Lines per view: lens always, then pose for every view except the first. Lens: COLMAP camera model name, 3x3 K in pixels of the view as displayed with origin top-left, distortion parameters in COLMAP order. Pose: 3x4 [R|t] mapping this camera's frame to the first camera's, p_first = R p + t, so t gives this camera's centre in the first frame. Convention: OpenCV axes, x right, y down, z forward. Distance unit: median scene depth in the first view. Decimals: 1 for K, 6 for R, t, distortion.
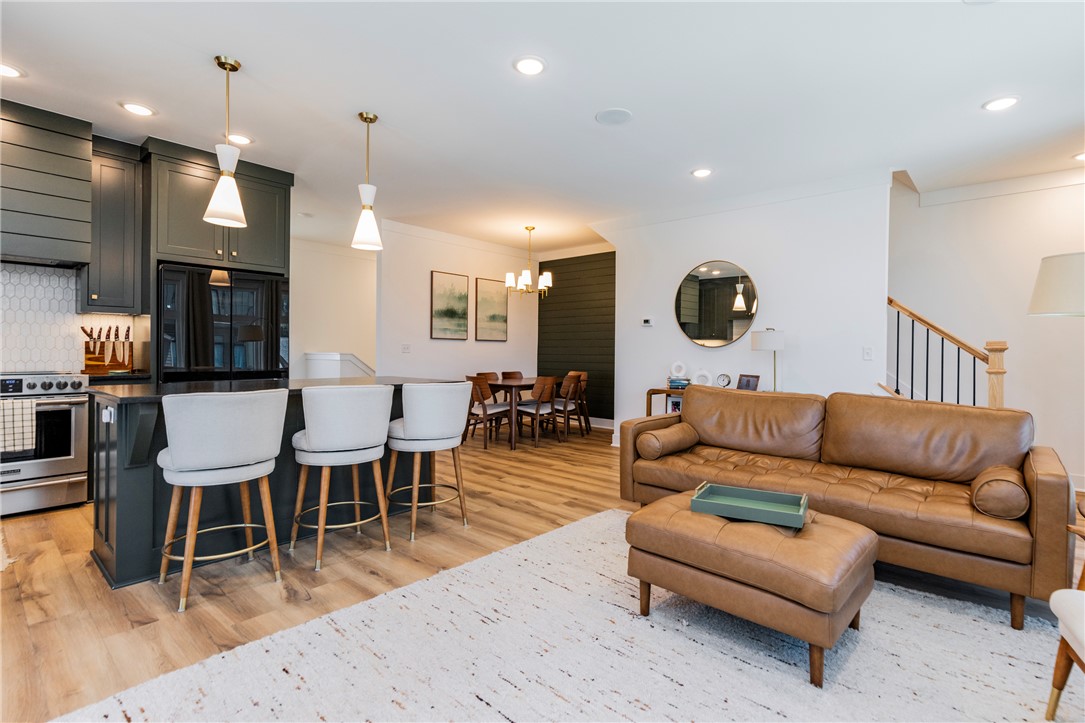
lens RADIAL K [[505.8, 0, 548.7], [0, 505.8, 354.4], [0, 0, 1]] dist [0.008775, -0.000563]
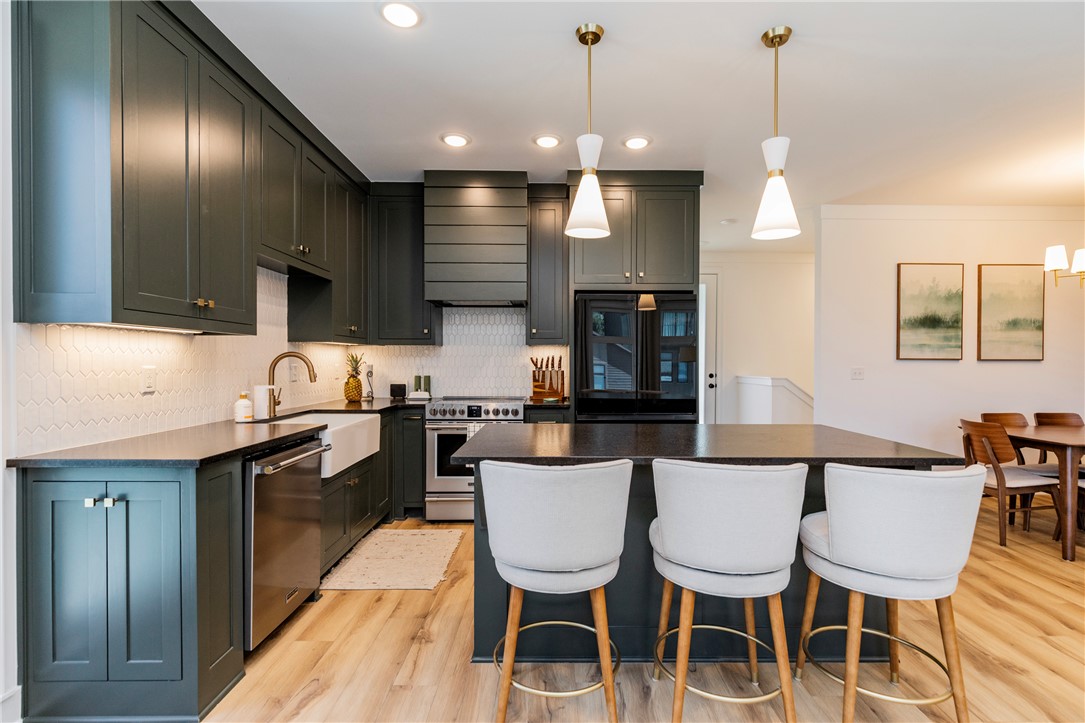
lens RADIAL K [[512.1, 0, 546.3], [0, 512.1, 366.7], [0, 0, 1]] dist [-0.007720, 0.001248]
pose [[0.669342, -0.001408, -0.742953, -0.052986], [-0.001500, 0.999994, -0.003246, -0.030377], [0.742953, 0.003287, 0.669335, 0.267899]]
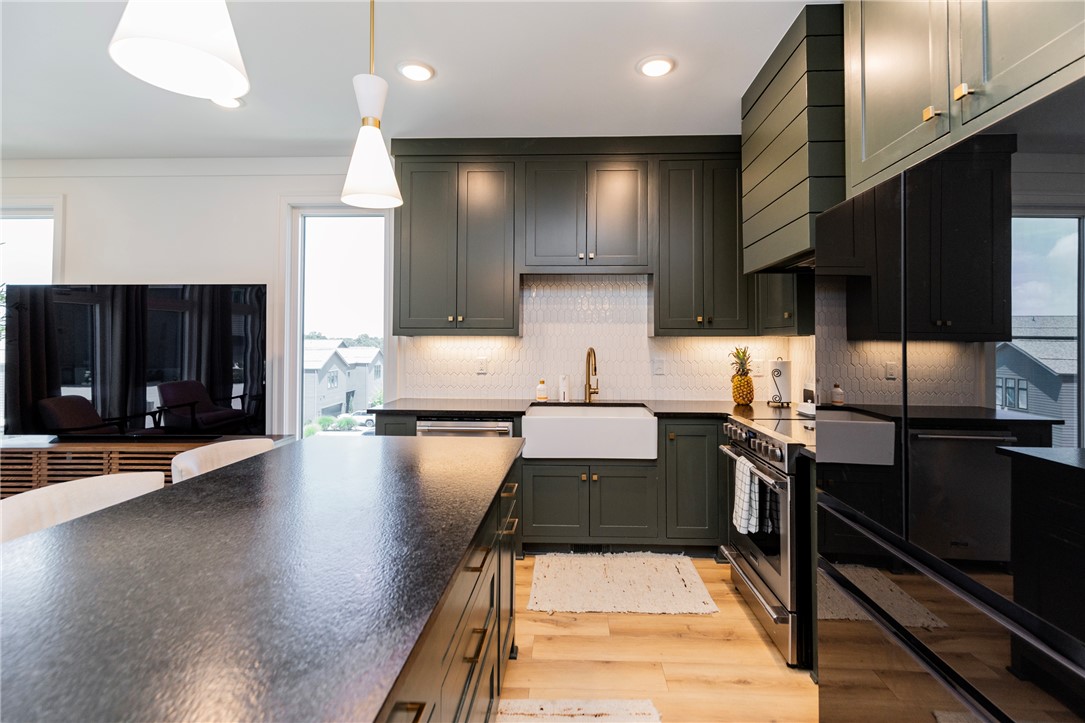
lens RADIAL K [[505.8, 0, 566.0], [0, 505.8, 334.9], [0, 0, 1]] dist [0.008775, -0.000563]
pose [[-0.775517, -0.020913, -0.630980, -0.273422], [-0.018022, 0.999777, -0.010987, -0.061325], [0.631069, 0.002851, -0.775721, 1.031709]]
